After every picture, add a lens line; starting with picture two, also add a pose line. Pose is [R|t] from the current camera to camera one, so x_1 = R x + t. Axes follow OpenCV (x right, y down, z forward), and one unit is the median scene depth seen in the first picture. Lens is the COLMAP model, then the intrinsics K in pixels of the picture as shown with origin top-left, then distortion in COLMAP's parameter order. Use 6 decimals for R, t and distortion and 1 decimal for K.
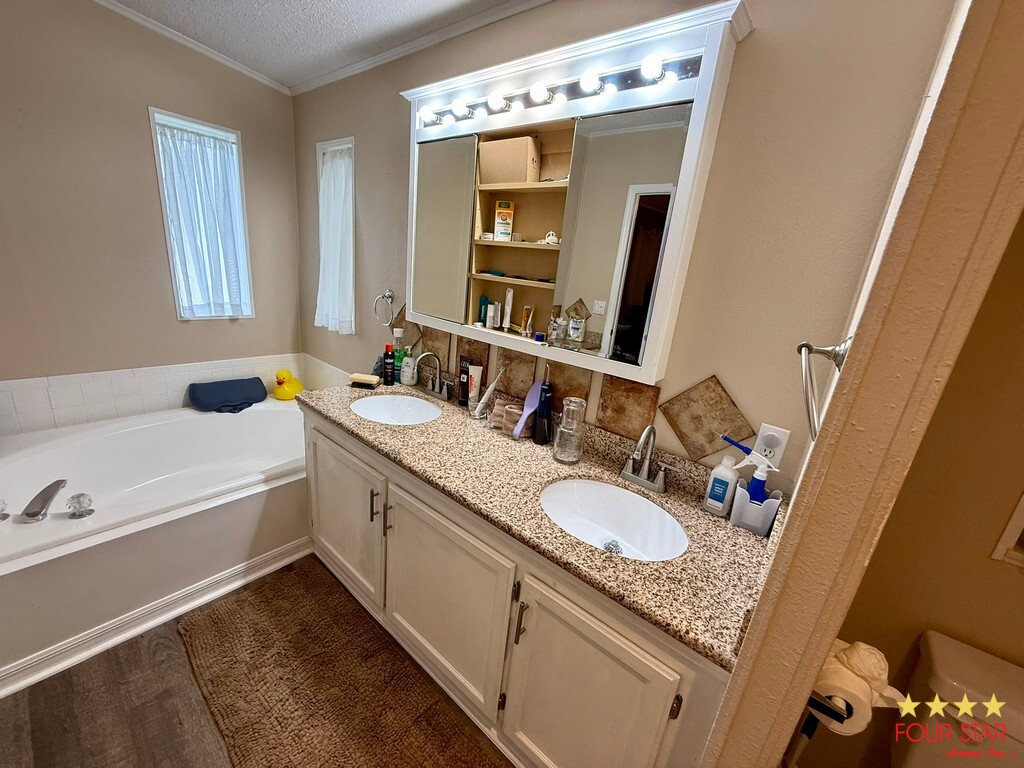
lens RADIAL K [[405.1, 0, 511.0], [0, 405.1, 385.8], [0, 0, 1]] dist [-0.000251, 0.000046]
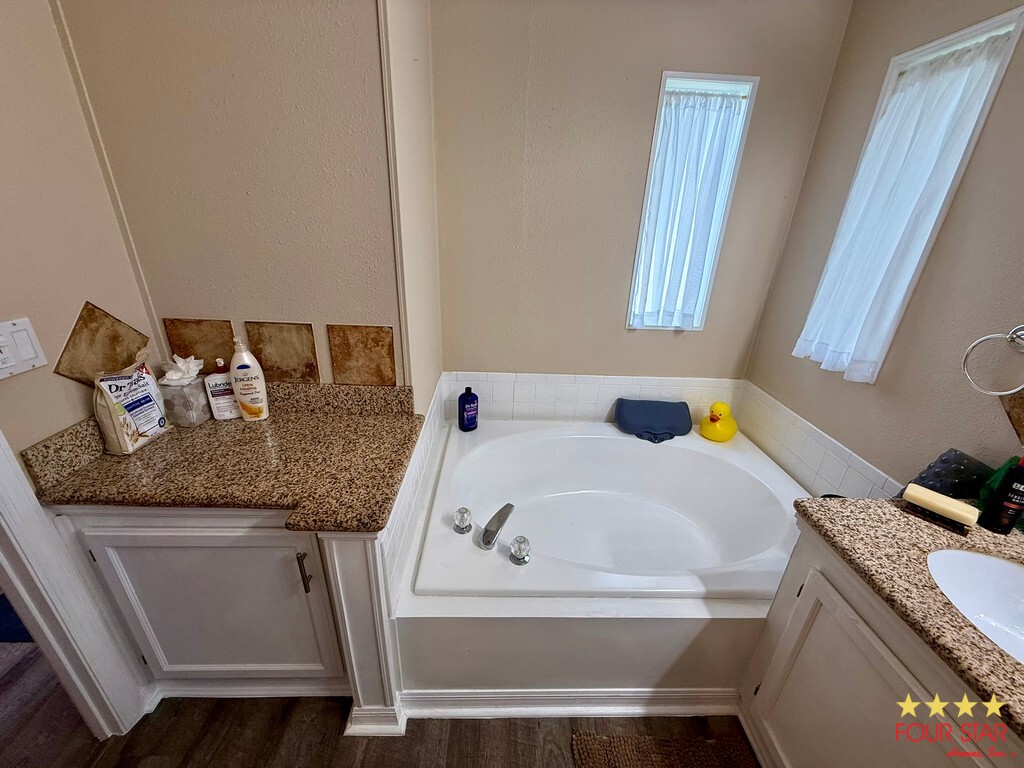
lens RADIAL K [[405.1, 0, 511.0], [0, 405.1, 385.8], [0, 0, 1]] dist [-0.000251, 0.000046]
pose [[0.658067, 0.222322, -0.719389, -0.423254], [-0.191994, 0.973379, 0.125187, -0.133772], [0.728070, 0.055737, 0.683233, 0.290999]]
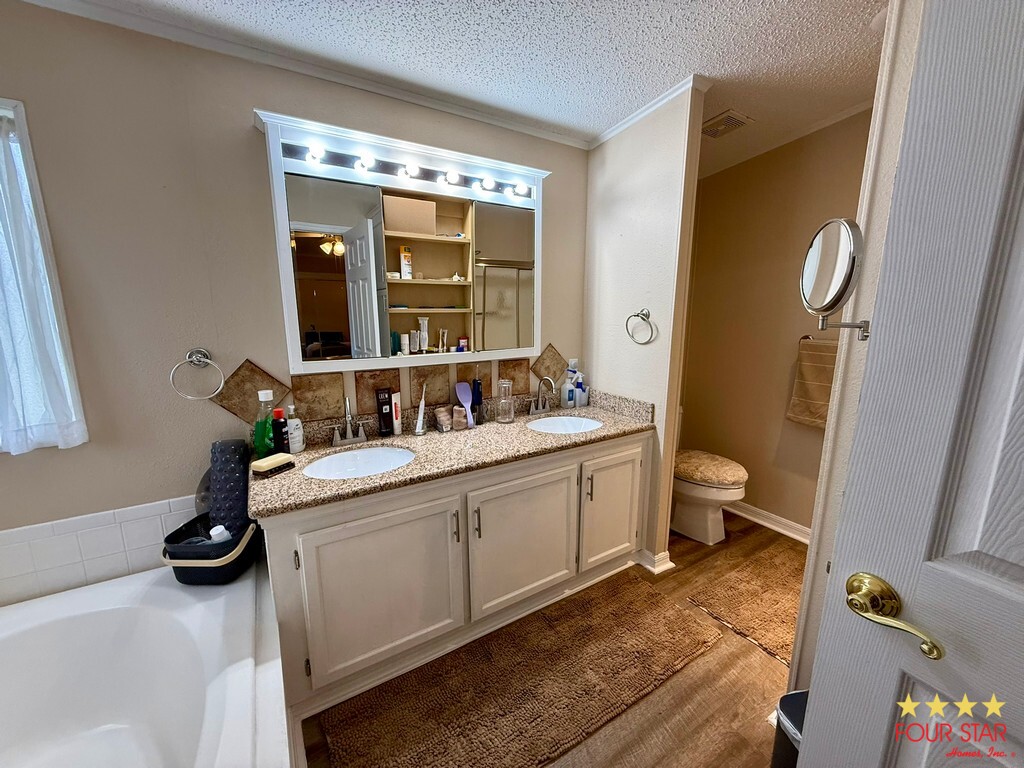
lens RADIAL K [[411.1, 0, 512.0], [0, 411.1, 384.0], [0, 0, 1]] dist [-0.000236, 0.000059]
pose [[0.317540, -0.273491, 0.907949, -0.969174], [0.304946, 0.936094, 0.175319, -0.167988], [-0.897873, 0.221204, 0.380647, 0.303592]]
